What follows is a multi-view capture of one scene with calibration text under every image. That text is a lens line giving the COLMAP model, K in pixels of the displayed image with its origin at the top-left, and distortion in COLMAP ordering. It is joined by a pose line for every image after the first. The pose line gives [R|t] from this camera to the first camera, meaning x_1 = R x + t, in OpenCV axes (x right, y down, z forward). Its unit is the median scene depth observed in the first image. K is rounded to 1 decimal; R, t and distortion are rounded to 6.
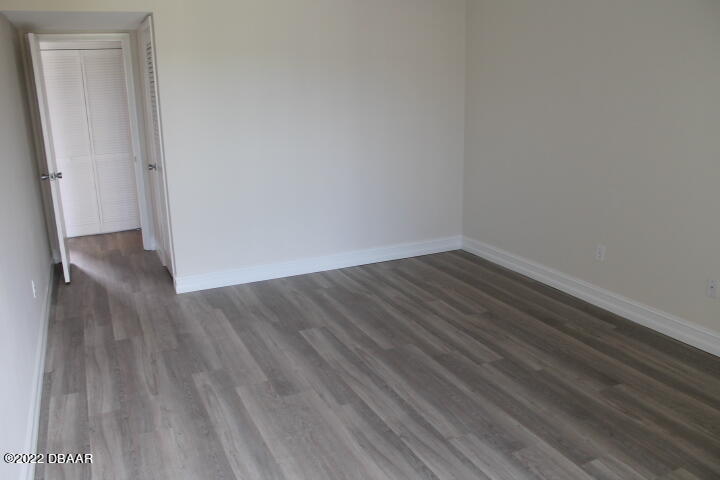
lens RADIAL K [[601.2, 0, 358.7], [0, 601.2, 237.1], [0, 0, 1]] dist [-0.108660, 0.024939]
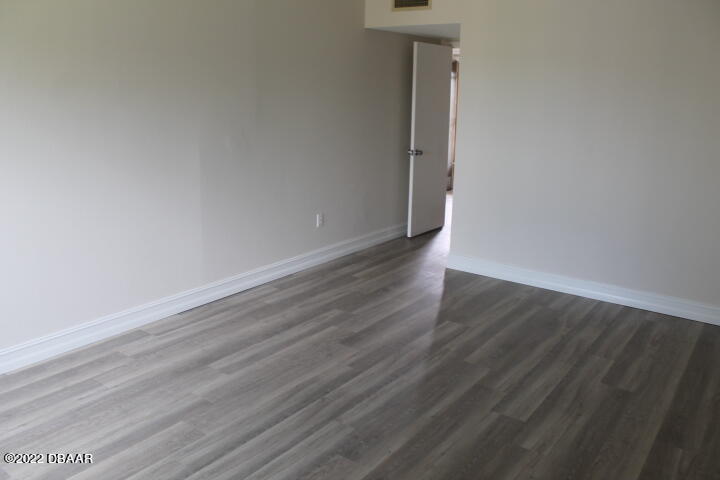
lens RADIAL K [[601.2, 0, 358.4], [0, 601.2, 242.5], [0, 0, 1]] dist [-0.108660, 0.024939]
pose [[0.478226, 0.250476, -0.841761, 0.762069], [-0.248242, 0.957933, 0.144012, -0.100082], [0.842423, 0.140090, 0.520287, 0.327197]]
